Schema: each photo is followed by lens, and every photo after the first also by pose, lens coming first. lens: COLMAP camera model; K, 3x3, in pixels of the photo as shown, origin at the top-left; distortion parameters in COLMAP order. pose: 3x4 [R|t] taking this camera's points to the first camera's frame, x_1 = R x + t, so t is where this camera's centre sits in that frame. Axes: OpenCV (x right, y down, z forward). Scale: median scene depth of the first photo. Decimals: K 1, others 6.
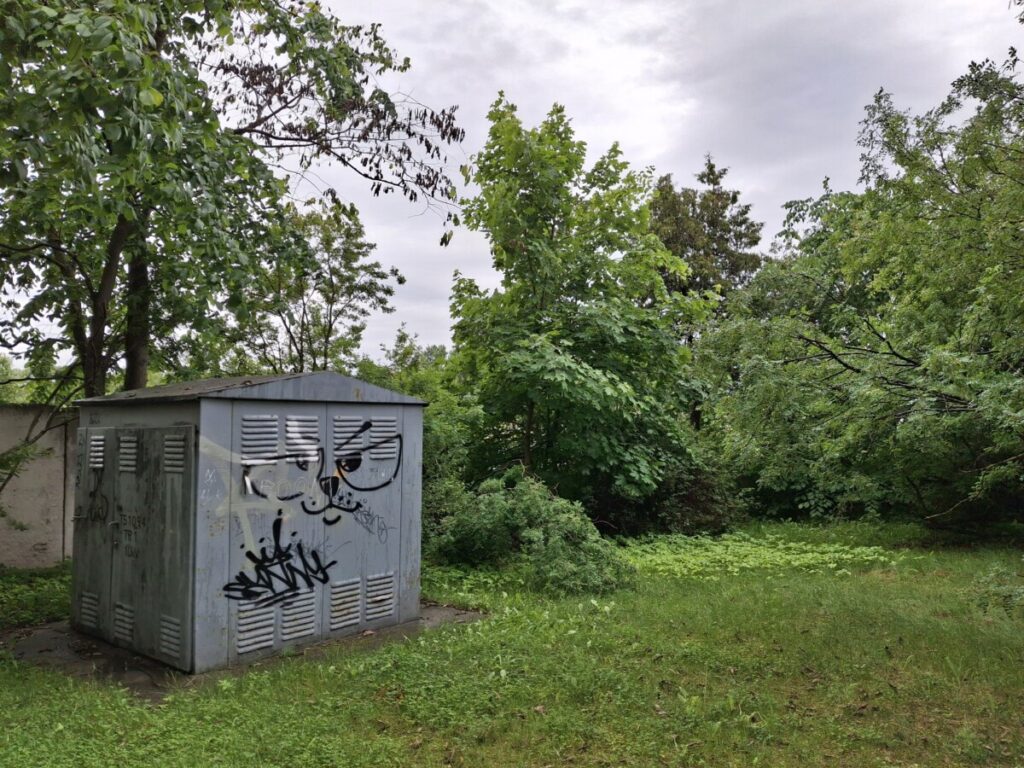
lens RADIAL K [[744.8, 0, 505.6], [0, 744.8, 400.4], [0, 0, 1]] dist [0.040179, -0.005929]
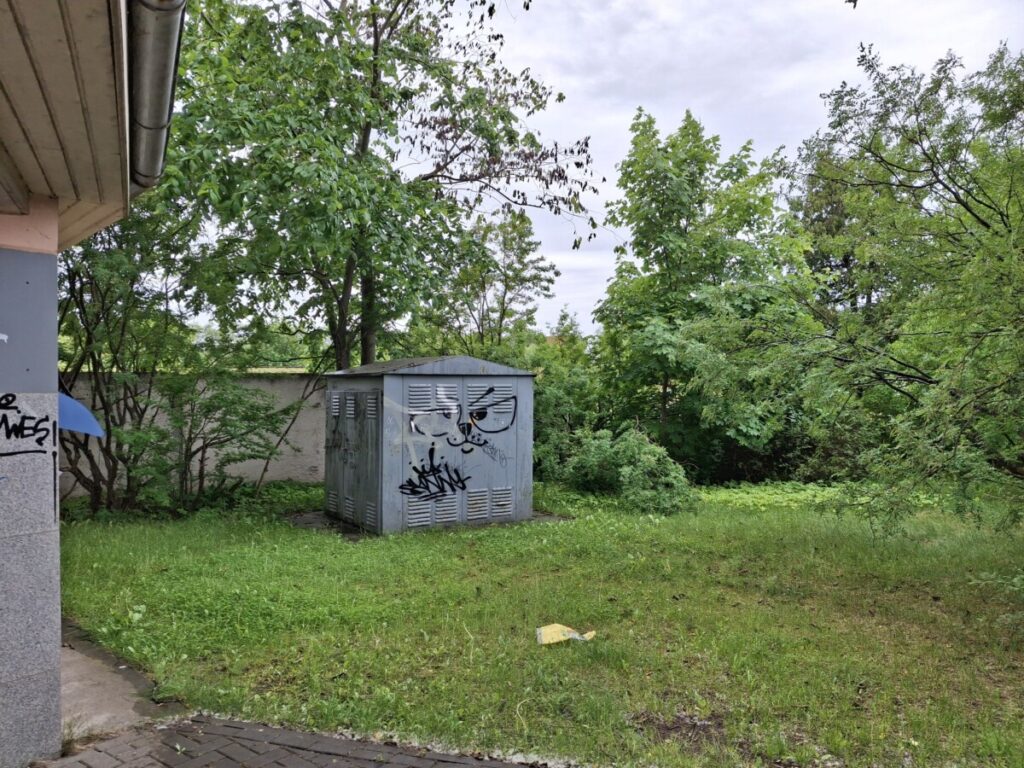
lens RADIAL K [[761.4, 0, 524.3], [0, 761.4, 388.8], [0, 0, 1]] dist [0.149296, -0.000978]
pose [[0.954880, 0.001999, -0.296986, 0.349114], [0.010752, 0.999089, 0.041295, -0.033345], [0.296798, -0.042625, 0.953989, -0.476357]]
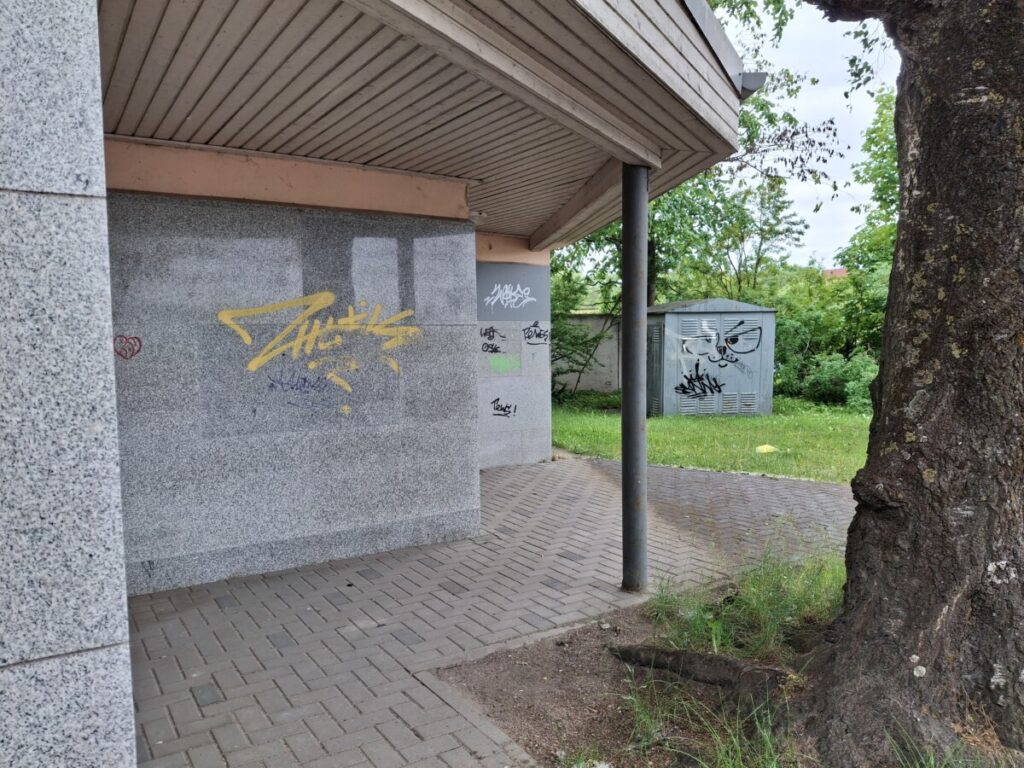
lens RADIAL K [[744.8, 0, 505.6], [0, 744.8, 400.4], [0, 0, 1]] dist [0.040179, -0.005929]
pose [[0.783443, 0.054329, -0.619085, 0.634280], [0.032487, 0.991229, 0.128100, -0.042878], [0.620614, -0.120472, 0.774806, -1.125263]]
